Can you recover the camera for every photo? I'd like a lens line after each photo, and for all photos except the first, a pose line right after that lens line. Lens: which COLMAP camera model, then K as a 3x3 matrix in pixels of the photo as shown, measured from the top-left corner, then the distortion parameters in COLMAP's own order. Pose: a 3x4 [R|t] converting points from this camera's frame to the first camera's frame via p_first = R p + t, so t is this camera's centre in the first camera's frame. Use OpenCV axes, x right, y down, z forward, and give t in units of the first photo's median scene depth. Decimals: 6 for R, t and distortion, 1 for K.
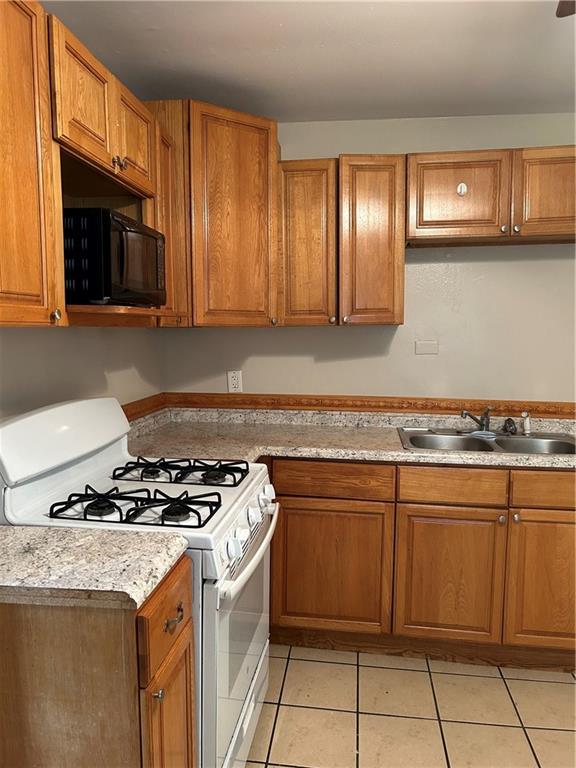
lens RADIAL K [[589.9, 0, 284.5], [0, 589.9, 385.4], [0, 0, 1]] dist [0.073121, -0.074616]
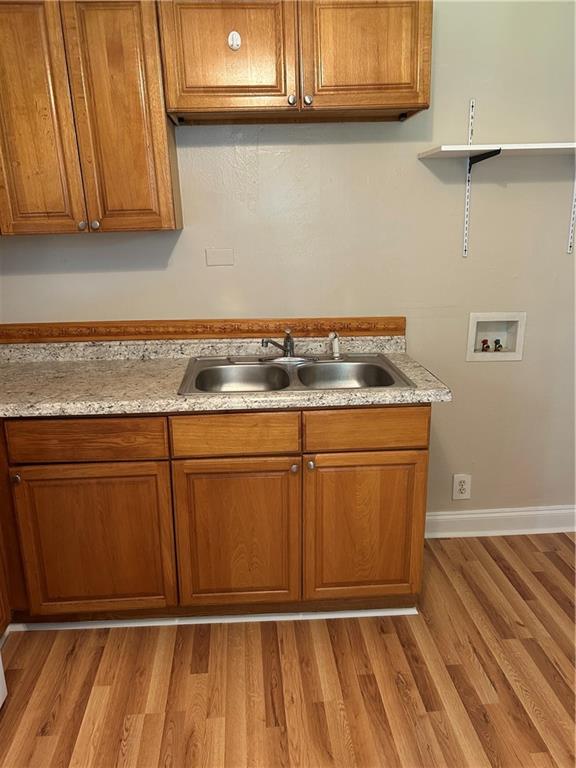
lens RADIAL K [[589.9, 0, 289.9], [0, 589.9, 383.8], [0, 0, 1]] dist [0.073121, -0.074616]
pose [[0.980159, -0.075831, 0.183134, 0.204040], [0.040961, 0.981472, 0.187175, -0.049104], [-0.193934, -0.175960, 0.965105, 0.202455]]
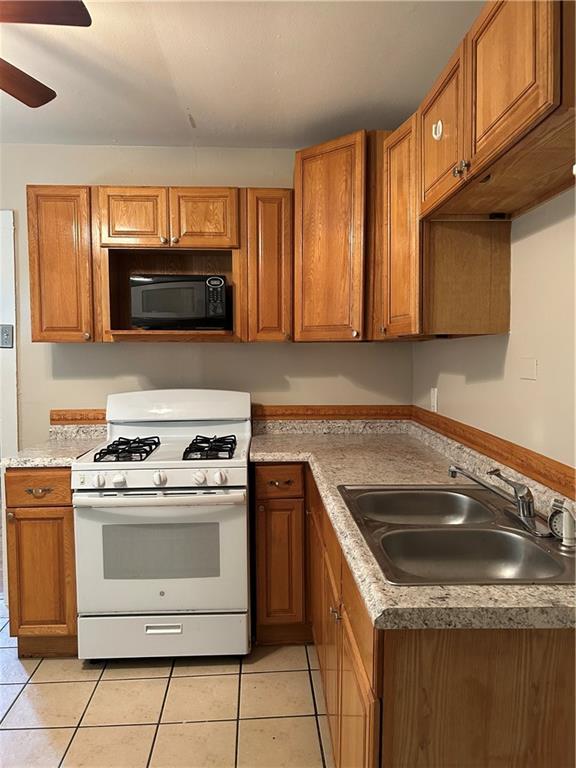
lens RADIAL K [[589.9, 0, 290.4], [0, 589.9, 383.8], [0, 0, 1]] dist [0.073121, -0.074616]
pose [[0.159204, 0.054769, -0.985725, 0.974063], [-0.092085, 0.994931, 0.040407, -0.059225], [0.982942, 0.084337, 0.163440, 0.773895]]
